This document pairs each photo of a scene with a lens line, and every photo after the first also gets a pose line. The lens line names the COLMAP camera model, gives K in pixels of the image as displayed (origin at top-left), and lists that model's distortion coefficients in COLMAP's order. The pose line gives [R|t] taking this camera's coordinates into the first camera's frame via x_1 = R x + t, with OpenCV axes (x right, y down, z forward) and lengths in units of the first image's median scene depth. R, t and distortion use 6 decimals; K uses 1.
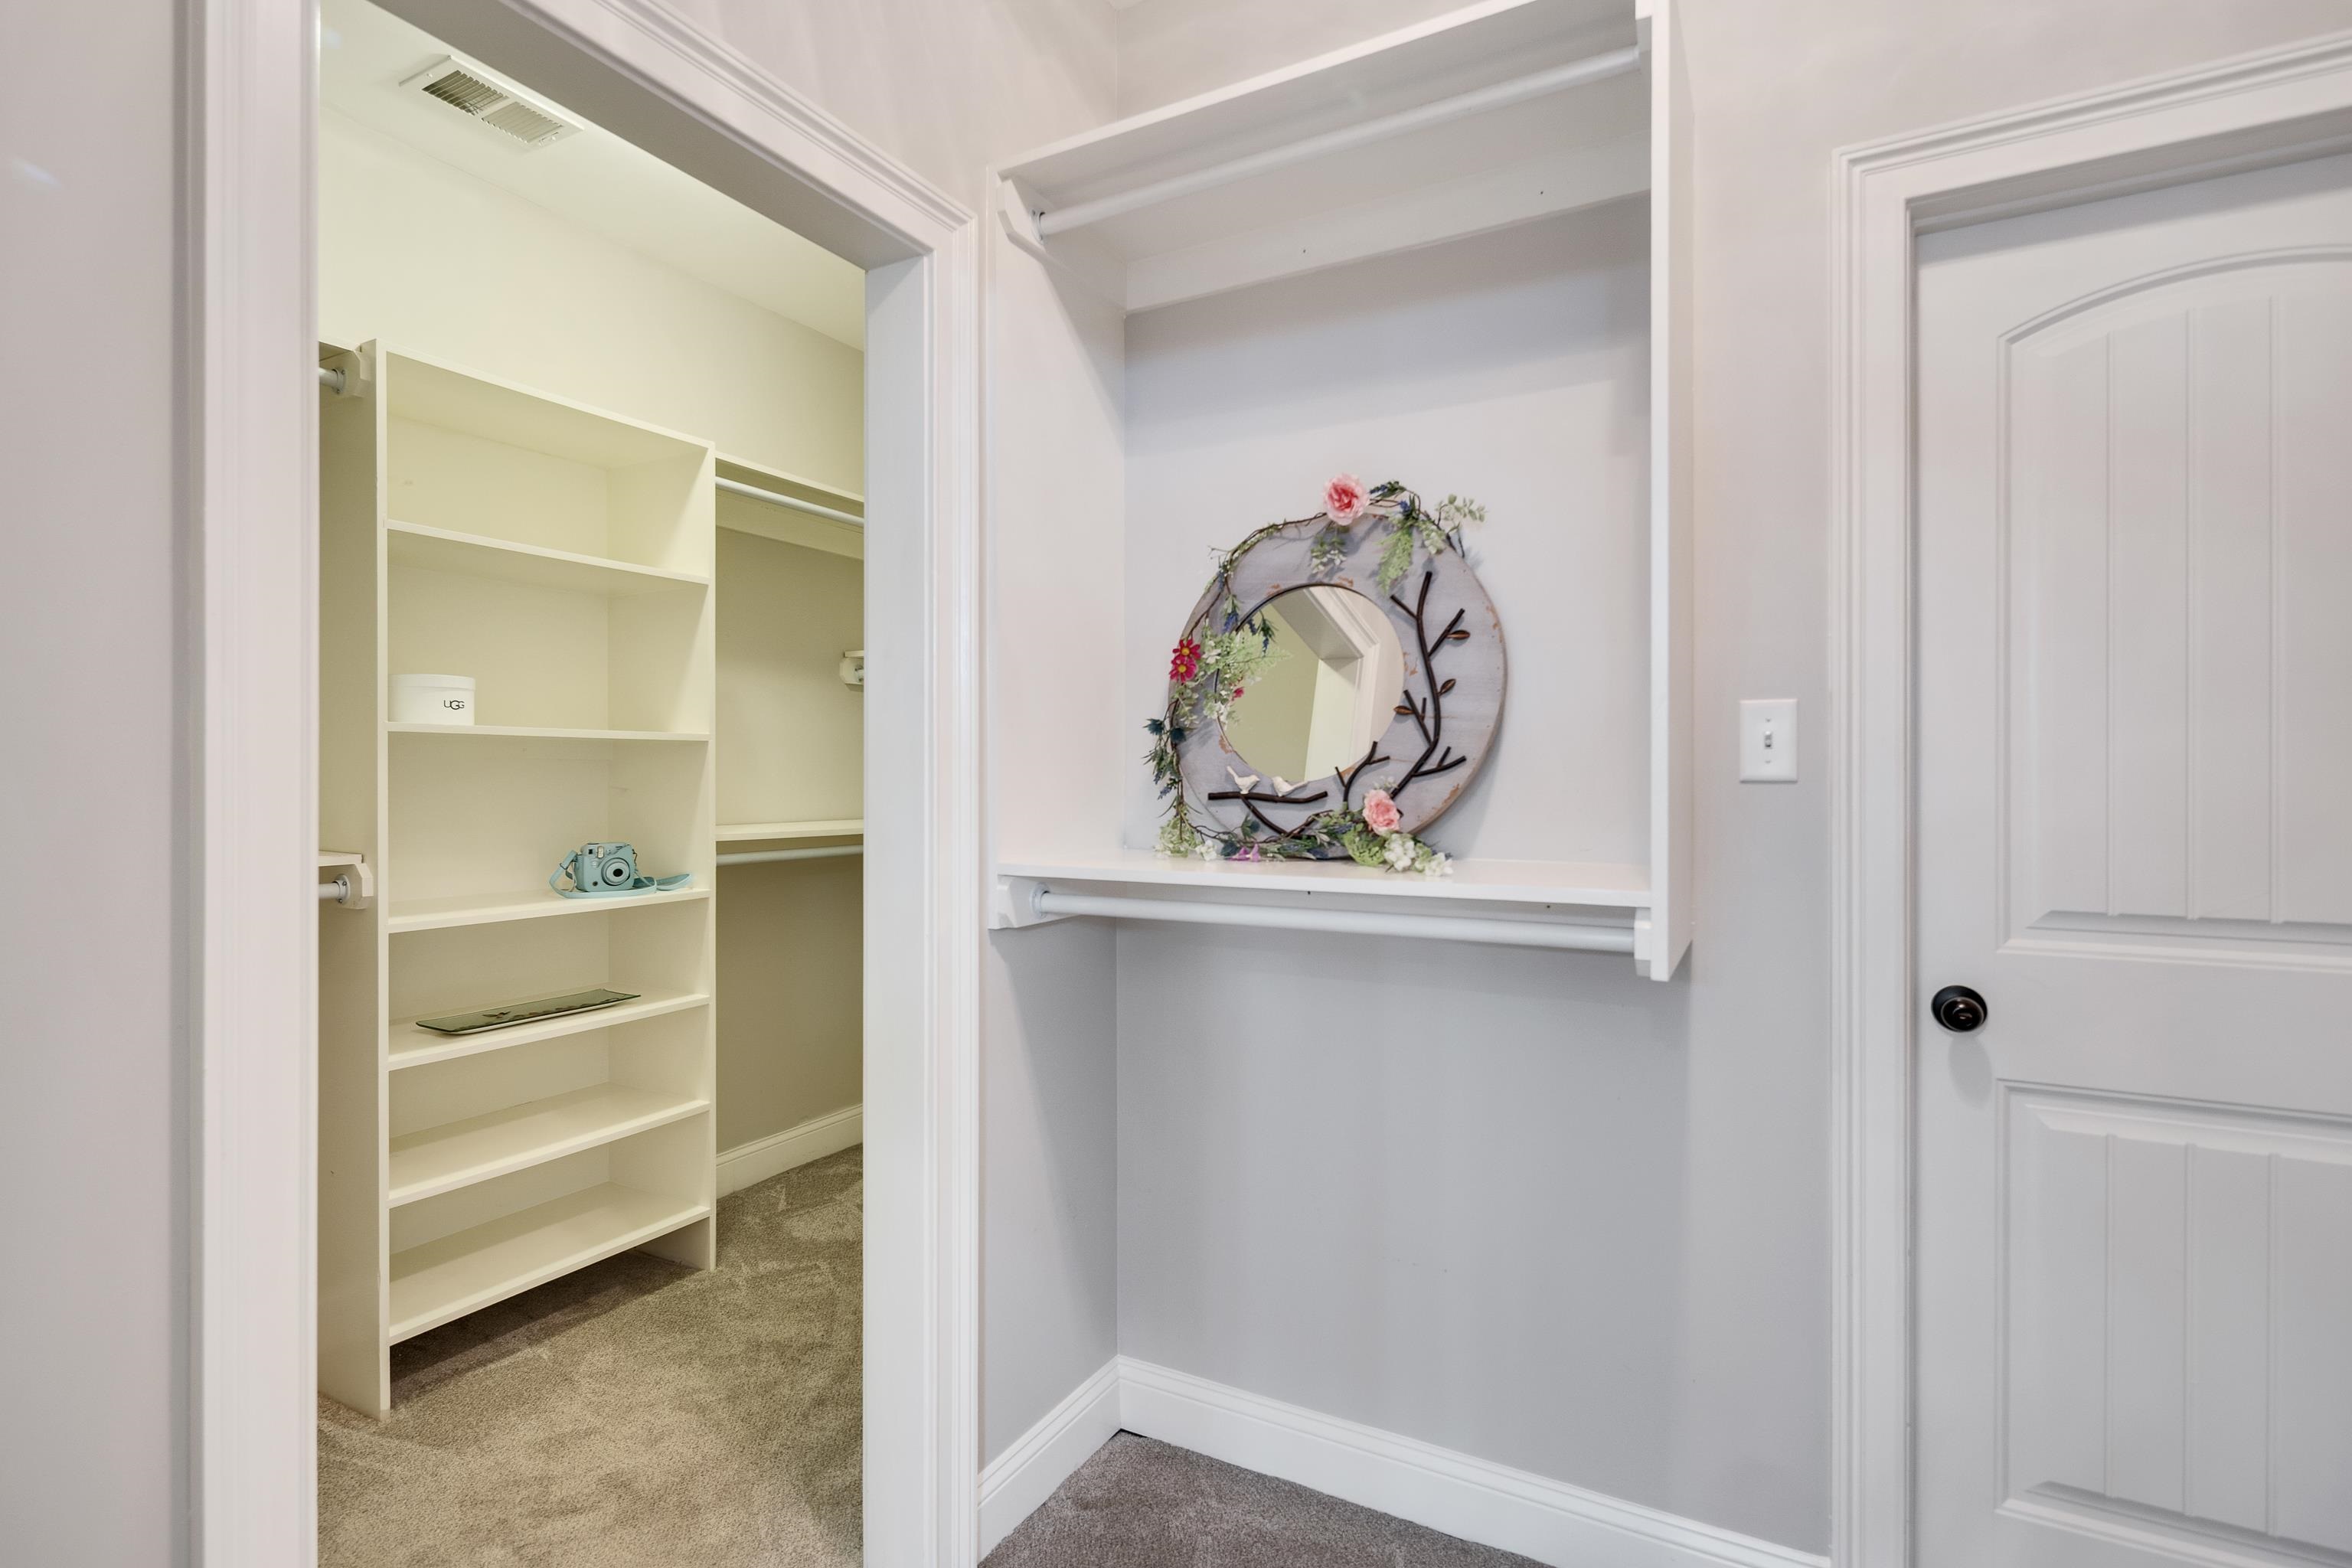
lens RADIAL K [[1133.6, 0, 1156.9], [0, 1133.6, 793.0], [0, 0, 1]] dist [-0.003226, -0.002366]
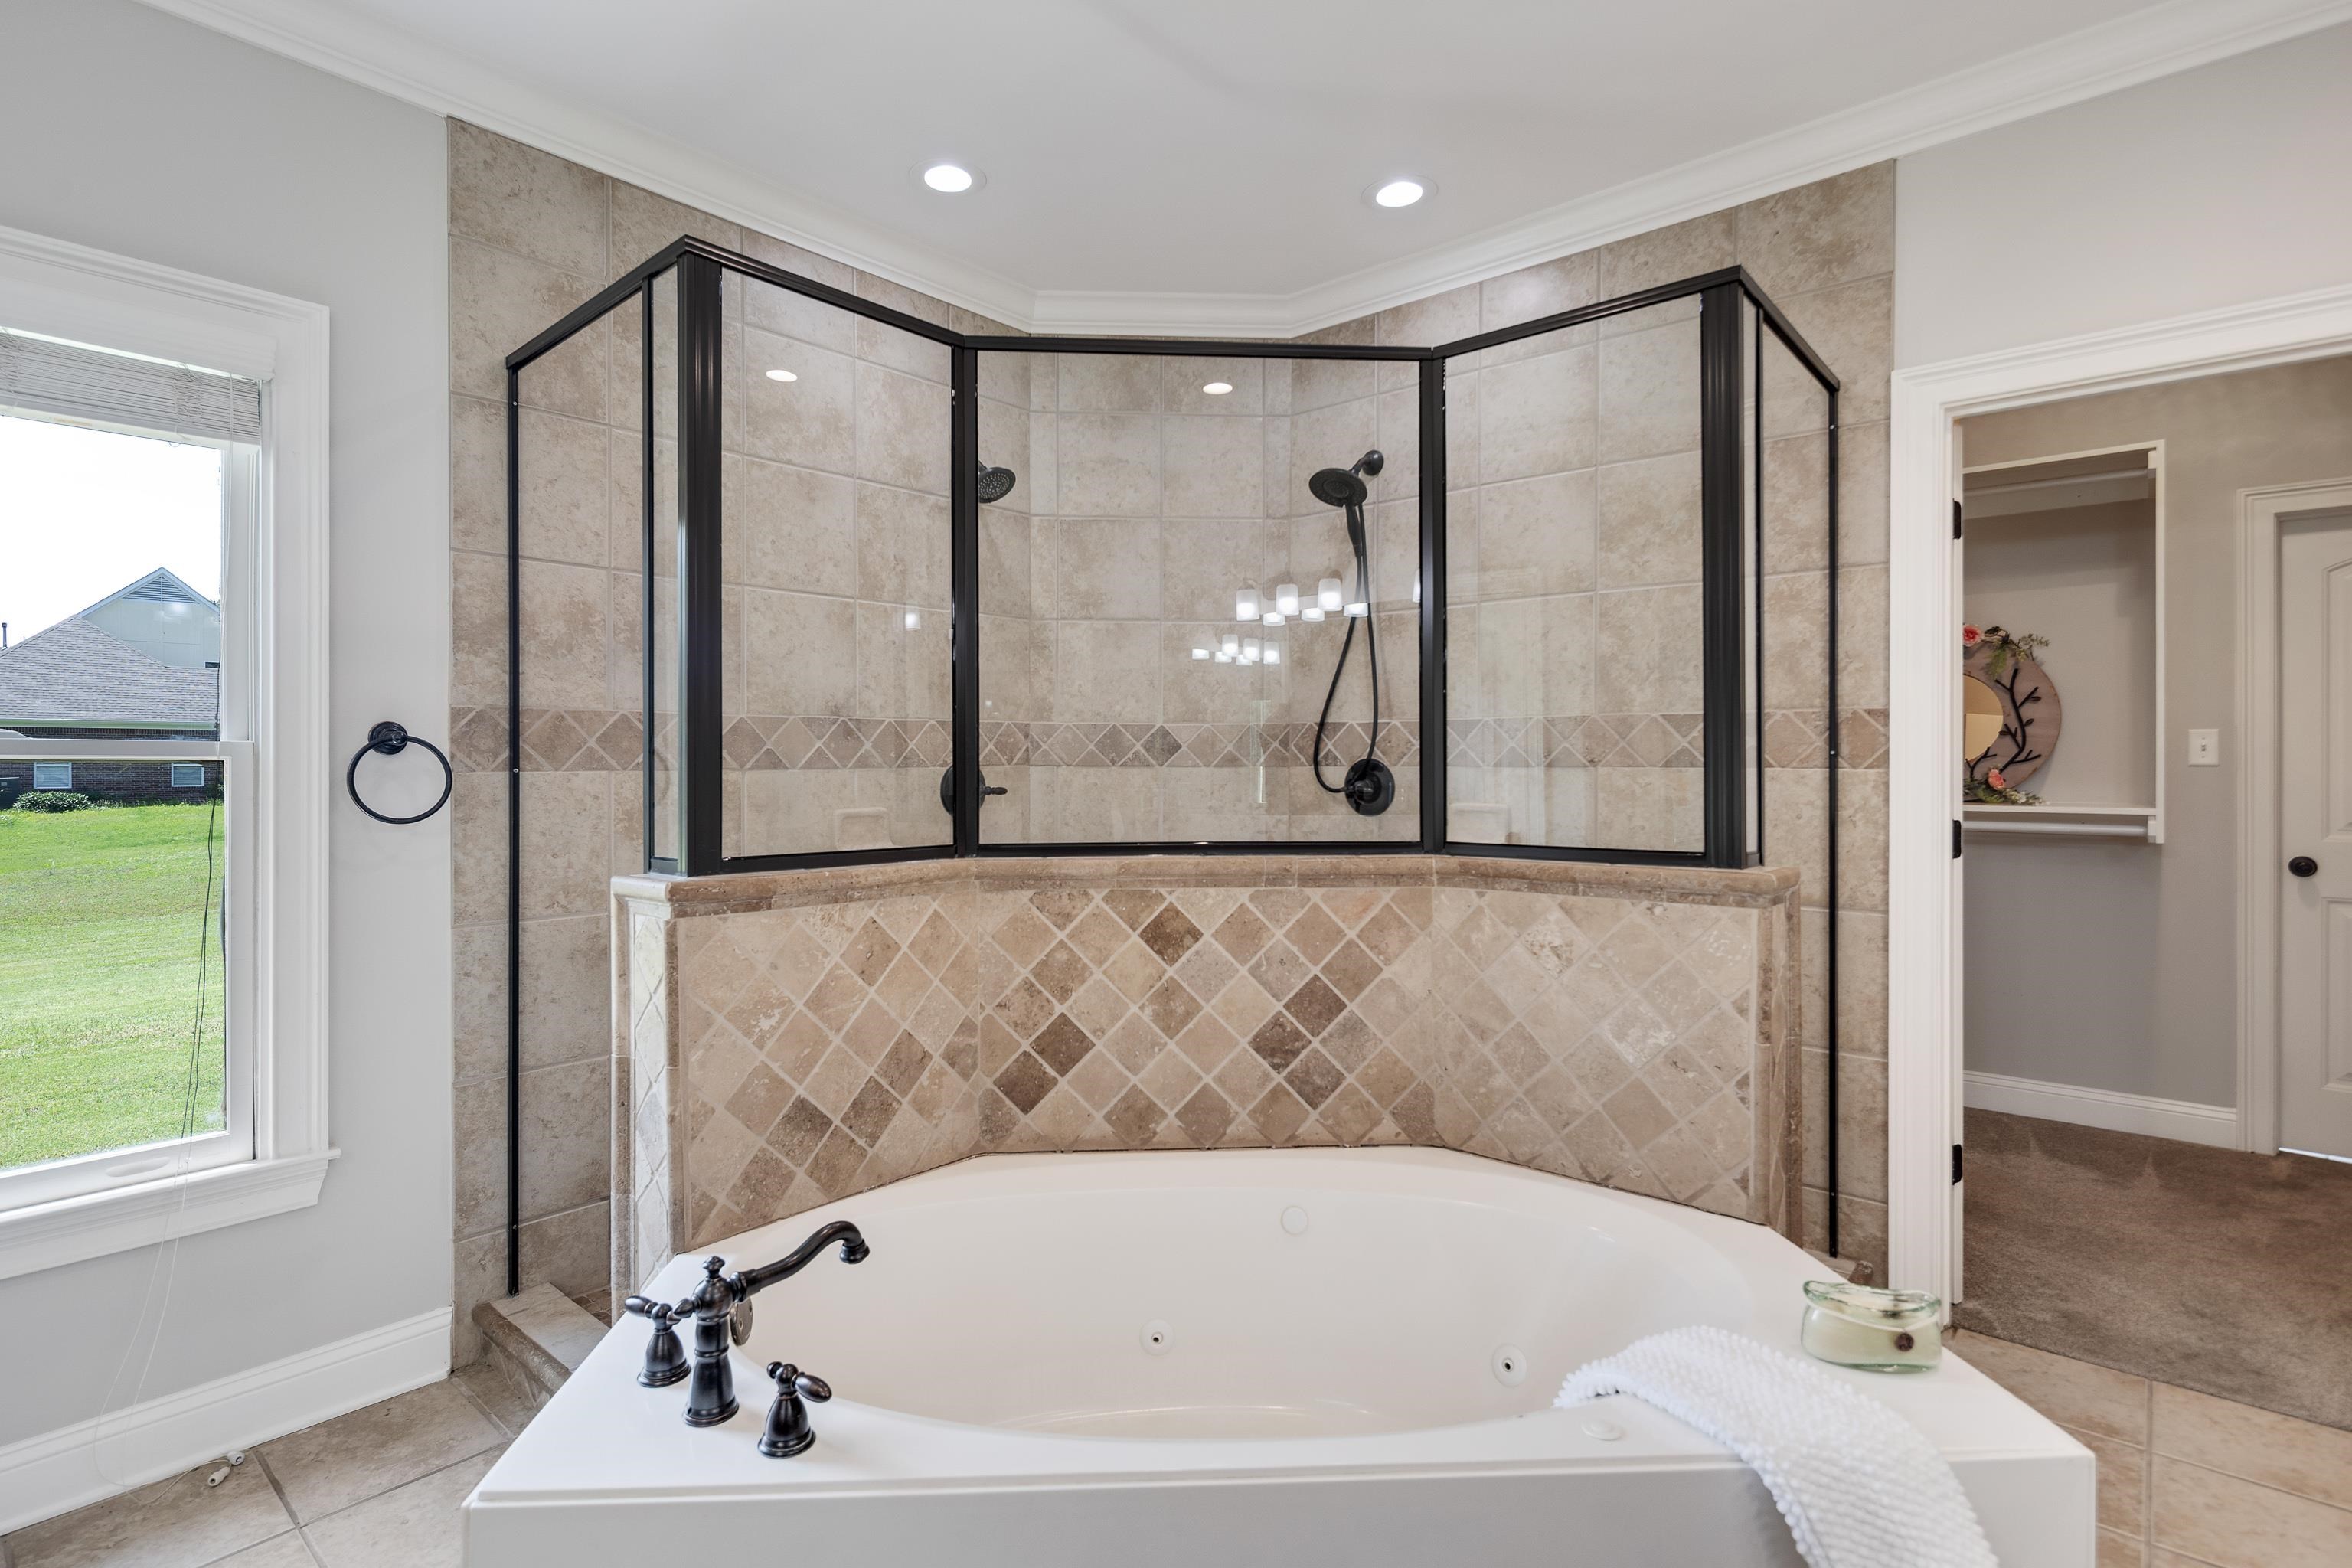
lens RADIAL K [[1133.6, 0, 1144.1], [0, 1133.6, 770.9], [0, 0, 1]] dist [-0.003226, -0.002366]
pose [[0.976375, -0.003140, -0.216058, -0.939331], [0.004261, 0.999980, 0.004723, -0.017684], [0.216039, -0.005532, 0.976369, -1.497545]]
